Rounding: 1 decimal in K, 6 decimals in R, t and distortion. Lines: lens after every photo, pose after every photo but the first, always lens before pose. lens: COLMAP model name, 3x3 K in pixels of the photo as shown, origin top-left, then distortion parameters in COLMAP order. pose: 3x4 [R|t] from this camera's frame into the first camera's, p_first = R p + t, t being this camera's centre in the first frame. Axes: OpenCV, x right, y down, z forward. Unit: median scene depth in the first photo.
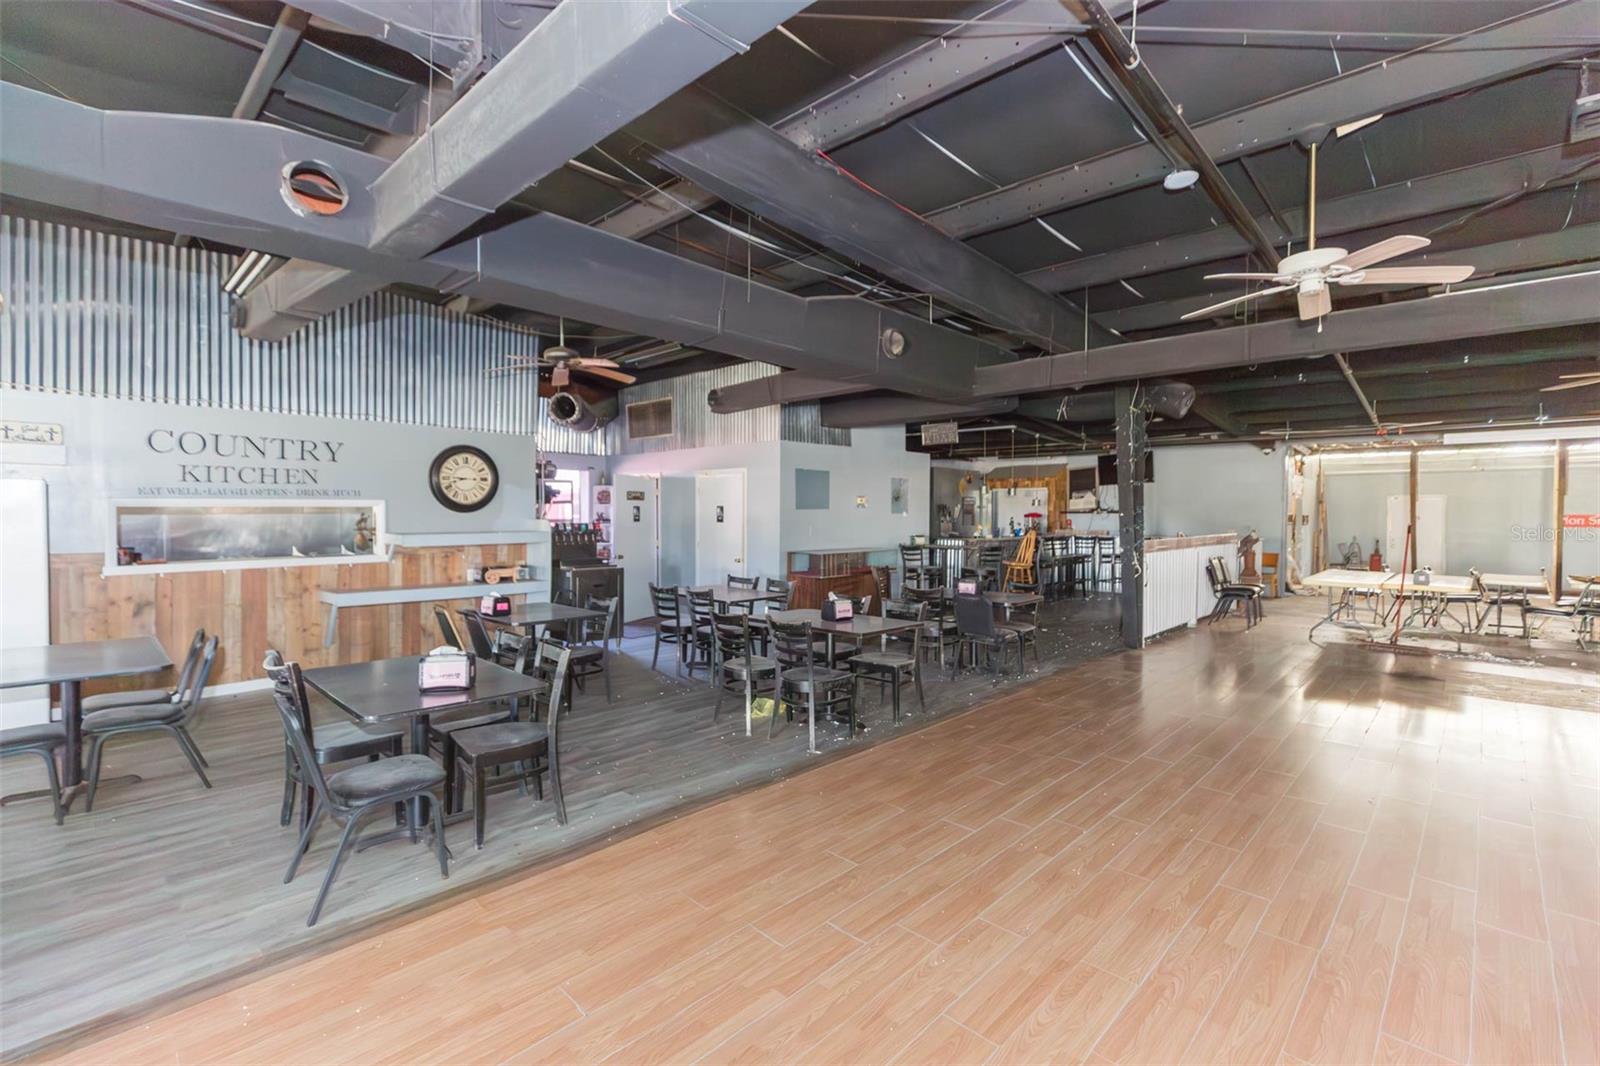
lens RADIAL K [[755.0, 0, 798.4], [0, 755.0, 525.1], [0, 0, 1]] dist [-0.001565, -0.000057]
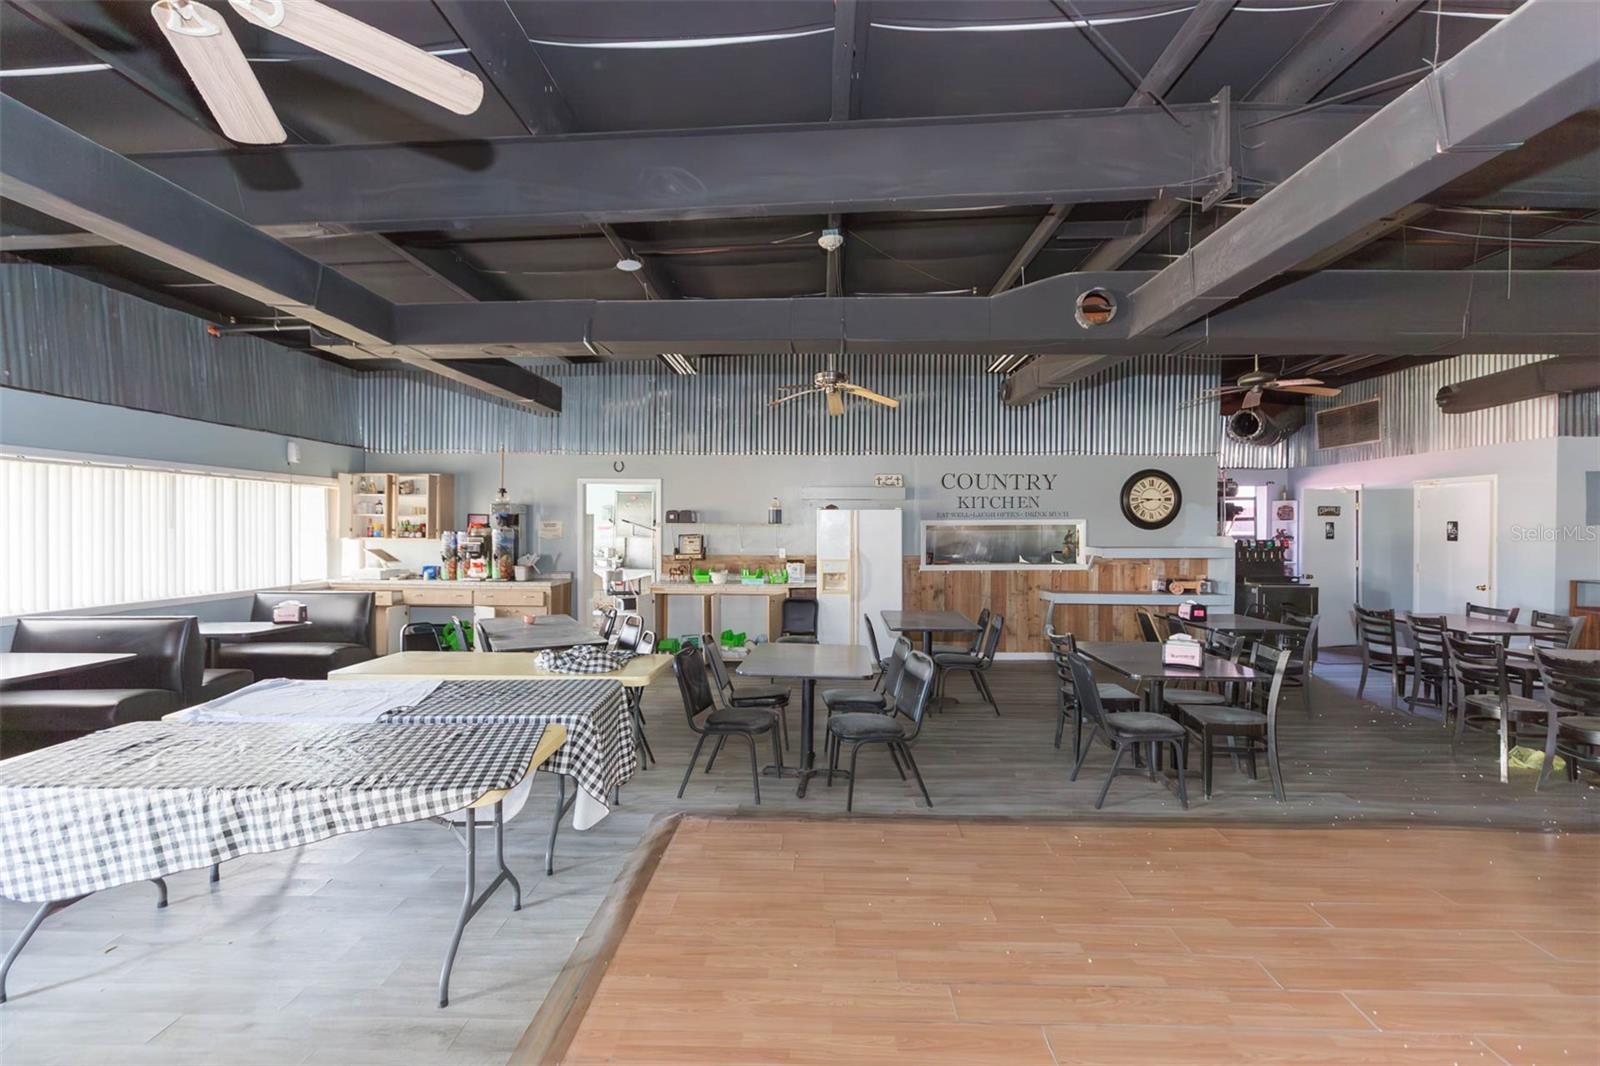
lens RADIAL K [[755.0, 0, 763.3], [0, 755.0, 531.7], [0, 0, 1]] dist [-0.001565, -0.000057]
pose [[0.671951, 0.002136, -0.740593, 0.003223], [-0.011580, 0.999904, -0.007623, 0.002161], [0.740505, 0.013699, 0.671911, -0.195960]]
